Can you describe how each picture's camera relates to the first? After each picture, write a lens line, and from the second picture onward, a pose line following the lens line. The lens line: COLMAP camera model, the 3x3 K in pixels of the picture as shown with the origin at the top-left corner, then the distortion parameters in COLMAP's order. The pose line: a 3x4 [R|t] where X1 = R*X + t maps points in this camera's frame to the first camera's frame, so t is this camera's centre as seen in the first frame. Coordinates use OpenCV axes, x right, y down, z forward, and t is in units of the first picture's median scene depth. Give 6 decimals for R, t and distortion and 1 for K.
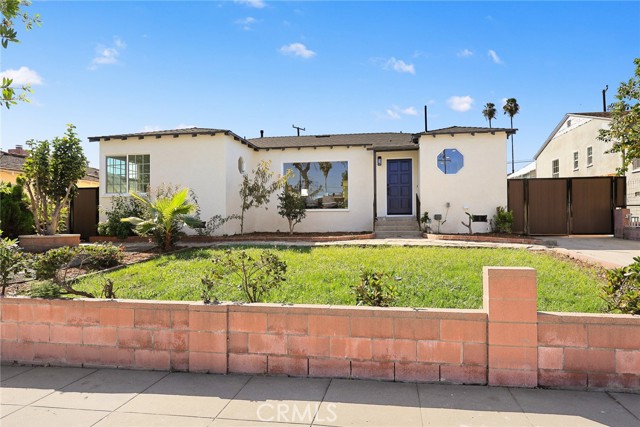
lens RADIAL K [[349.3, 0, 320.0], [0, 349.3, 213.5], [0, 0, 1]] dist [0.002432, 0.000884]
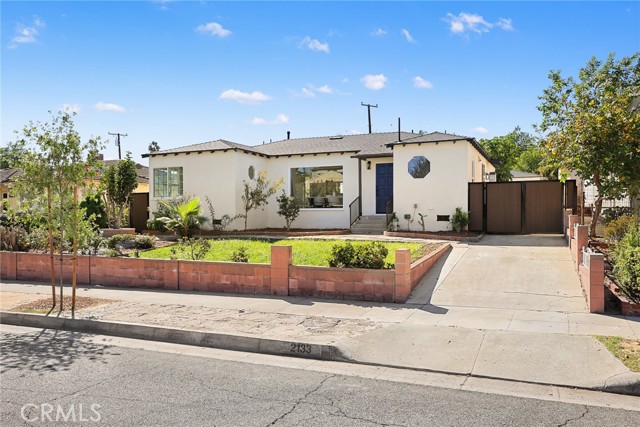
lens RADIAL K [[483.9, 0, 320.0], [0, 483.9, 213.5], [0, 0, 1]] dist [0.030476, -0.000733]
pose [[0.962826, 0.002779, -0.270109, 0.514133], [0.004097, 0.999682, 0.024889, -0.042497], [0.270092, -0.025070, 0.962508, -0.626747]]
